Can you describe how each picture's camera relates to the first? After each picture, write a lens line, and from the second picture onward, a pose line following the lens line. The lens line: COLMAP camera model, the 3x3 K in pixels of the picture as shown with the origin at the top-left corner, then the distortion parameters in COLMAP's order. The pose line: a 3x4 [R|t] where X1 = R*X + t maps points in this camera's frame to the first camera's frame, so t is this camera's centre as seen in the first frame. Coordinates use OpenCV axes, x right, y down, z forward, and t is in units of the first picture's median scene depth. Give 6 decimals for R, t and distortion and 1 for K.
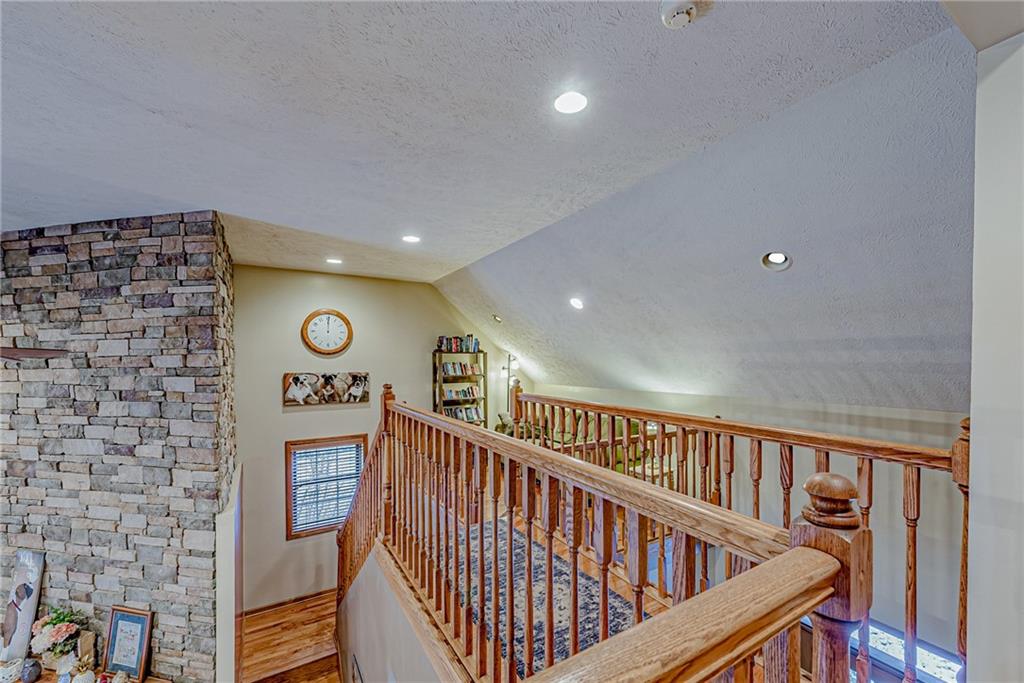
lens RADIAL K [[405.7, 0, 511.6], [0, 405.7, 366.3], [0, 0, 1]] dist [0.011284, -0.002068]
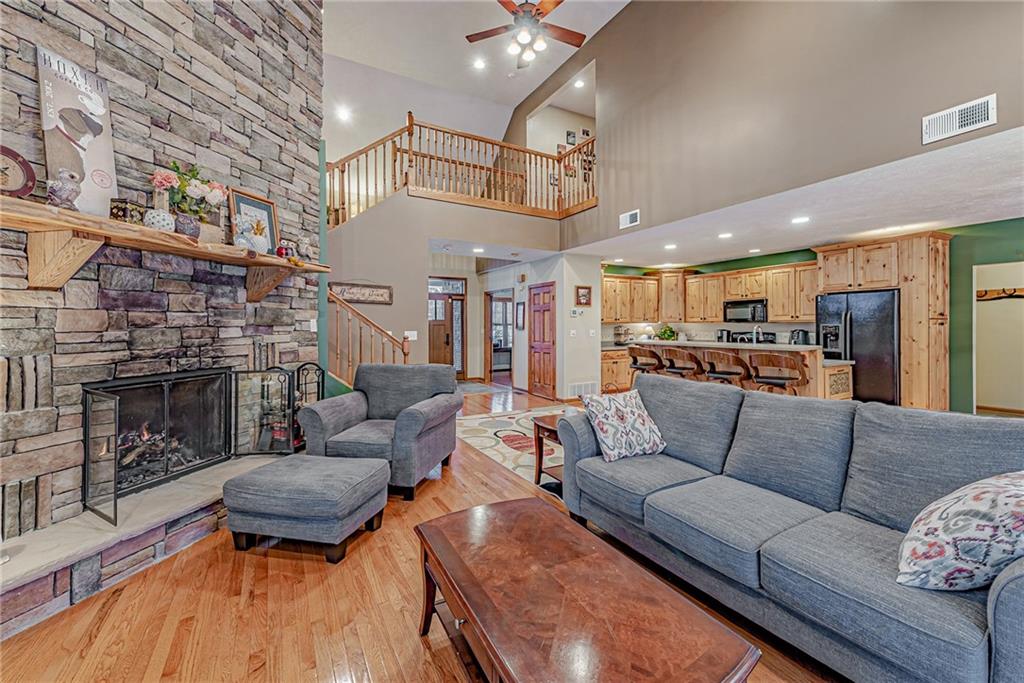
lens RADIAL K [[405.7, 0, 513.5], [0, 405.7, 326.4], [0, 0, 1]] dist [0.011284, -0.002068]
pose [[0.025121, 0.000645, 0.999684, -1.836472], [0.022919, 0.999737, -0.001221, 0.895019], [-0.999422, 0.022943, 0.025100, 0.341054]]
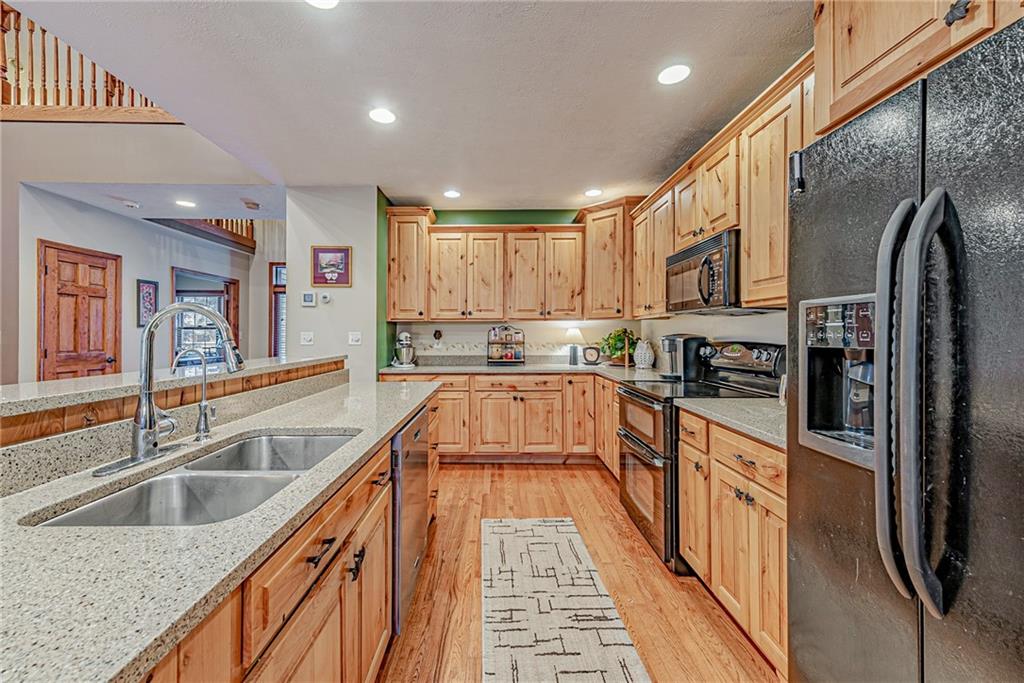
lens RADIAL K [[405.7, 0, 501.8], [0, 405.7, 337.9], [0, 0, 1]] dist [0.011284, -0.002068]
pose [[0.524881, -0.000188, 0.851175, -0.460393], [0.009476, 0.999939, -0.005623, 0.945727], [-0.851123, 0.011017, 0.524851, -0.896584]]
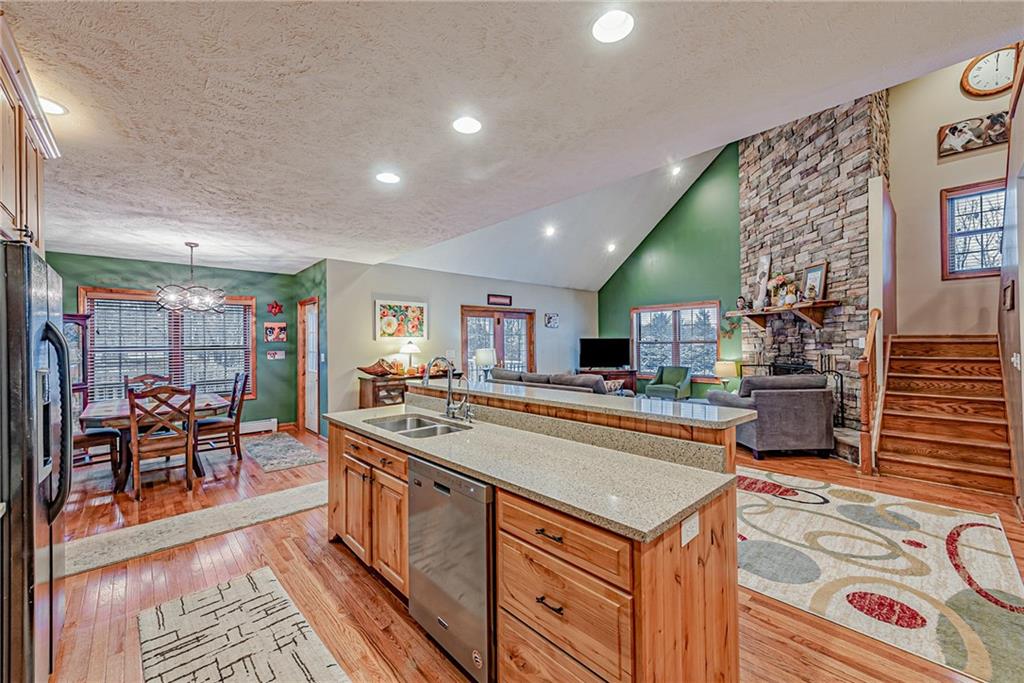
lens RADIAL K [[405.7, 0, 516.1], [0, 405.7, 340.5], [0, 0, 1]] dist [0.011284, -0.002068]
pose [[0.205171, -0.003585, -0.978720, 0.424411], [-0.005665, 0.999972, -0.004850, 0.882902], [0.978710, 0.006540, 0.205145, -0.503701]]
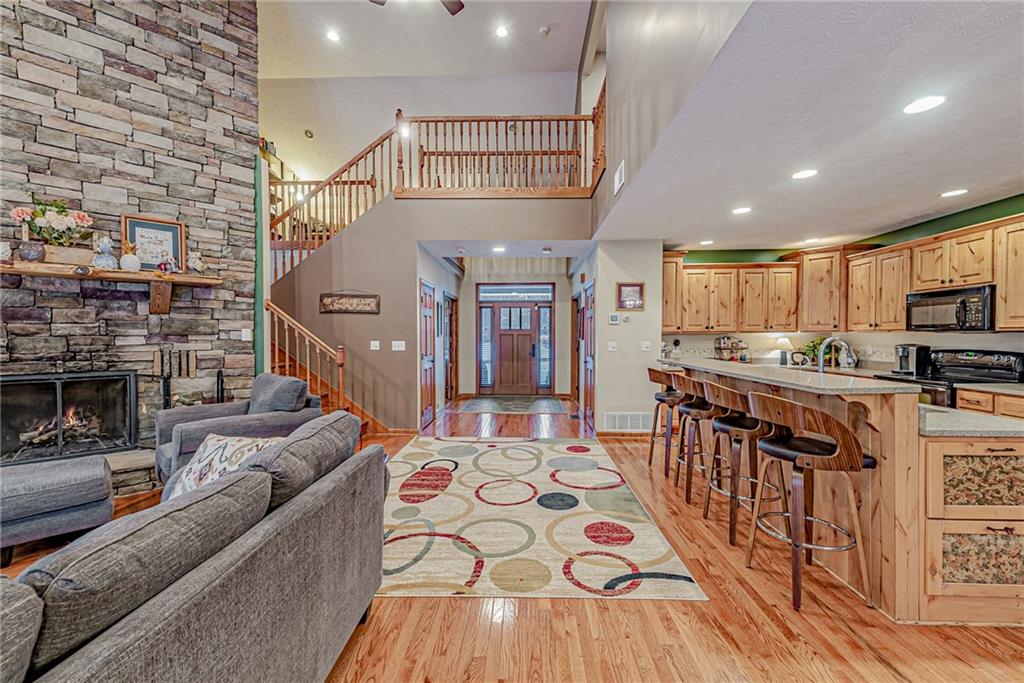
lens RADIAL K [[405.7, 0, 516.8], [0, 405.7, 344.2], [0, 0, 1]] dist [0.011284, -0.002068]
pose [[0.539188, -0.014896, 0.842054, -1.294992], [0.014630, 0.999858, 0.008320, 0.907884], [-0.842058, 0.007833, 0.539330, -0.417303]]
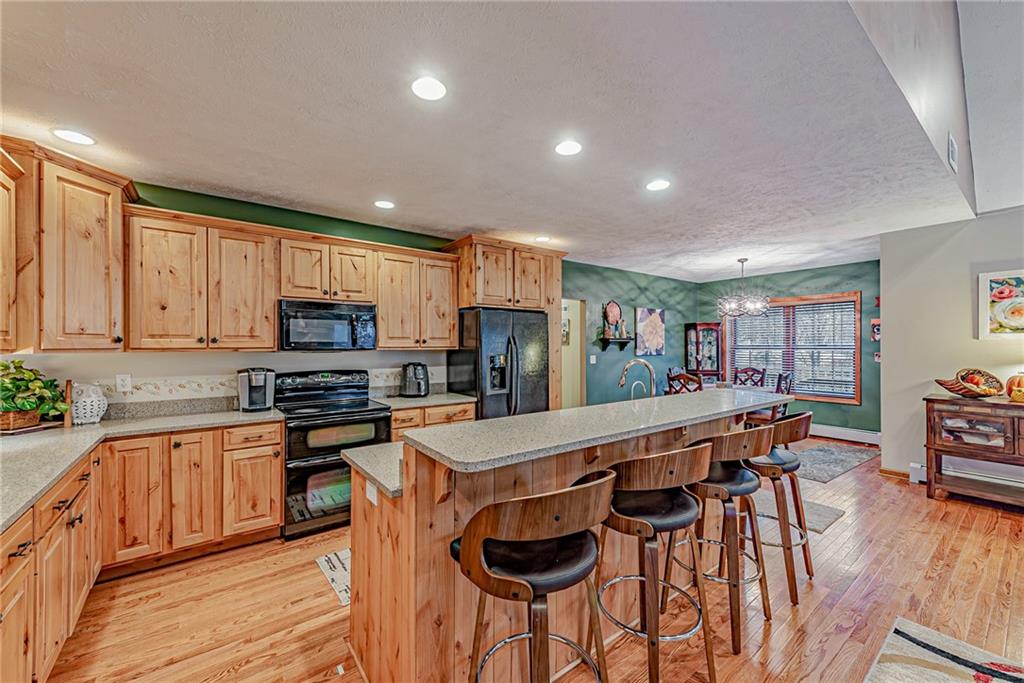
lens RADIAL K [[405.7, 0, 502.3], [0, 405.7, 358.2], [0, 0, 1]] dist [0.011284, -0.002068]
pose [[-0.995803, 0.008252, -0.091152, -0.006558], [0.004214, 0.999005, 0.044395, 0.875382], [0.091428, 0.043825, -0.994847, 0.209505]]
